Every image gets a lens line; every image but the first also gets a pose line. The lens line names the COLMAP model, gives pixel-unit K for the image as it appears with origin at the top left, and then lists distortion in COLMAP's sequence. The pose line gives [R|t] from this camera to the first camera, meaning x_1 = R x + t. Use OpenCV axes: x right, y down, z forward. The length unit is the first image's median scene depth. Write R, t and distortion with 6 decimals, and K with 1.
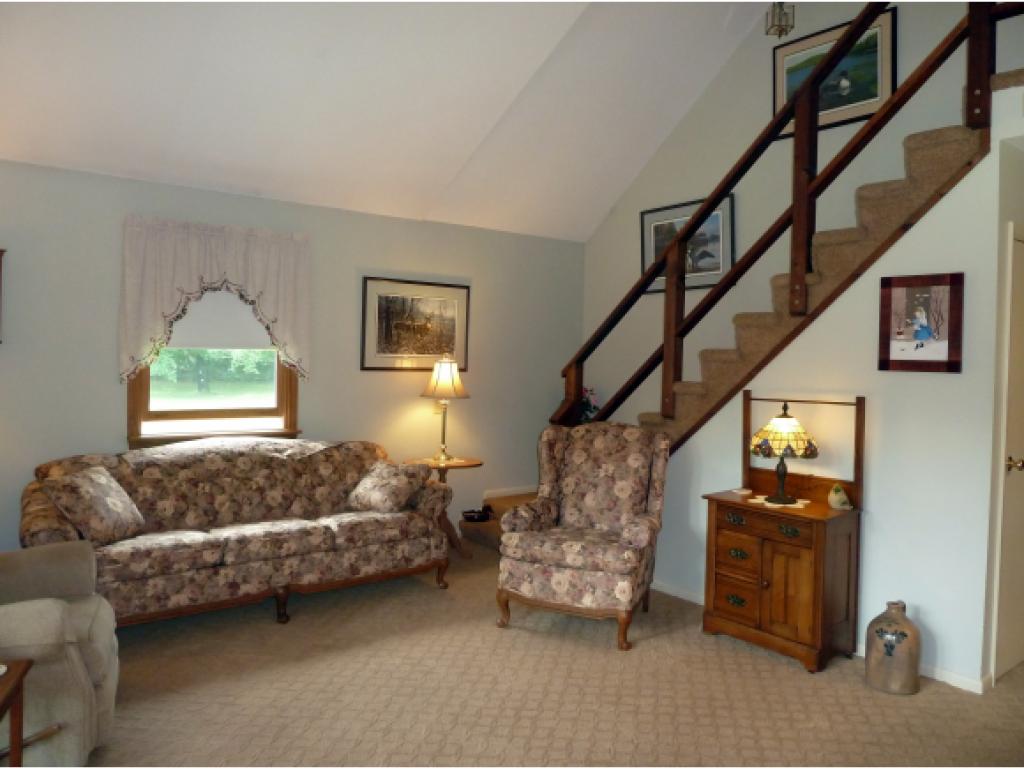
lens RADIAL K [[758.5, 0, 512.0], [0, 758.5, 384.5], [0, 0, 1]] dist [-0.027881, -0.002986]
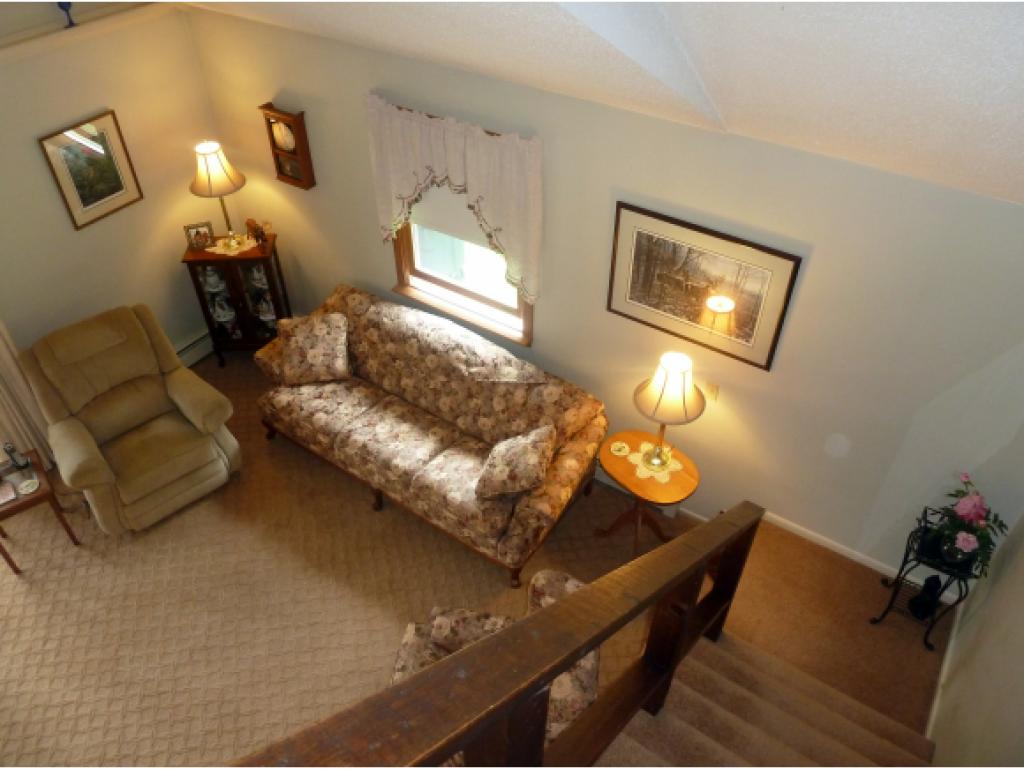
lens RADIAL K [[758.5, 0, 512.0], [0, 758.5, 384.5], [0, 0, 1]] dist [-0.027881, -0.002986]
pose [[0.303411, 0.618264, -0.725046, 0.382027], [-0.029444, 0.766636, 0.641407, -0.458536], [0.952405, -0.173262, 0.250809, 0.713217]]
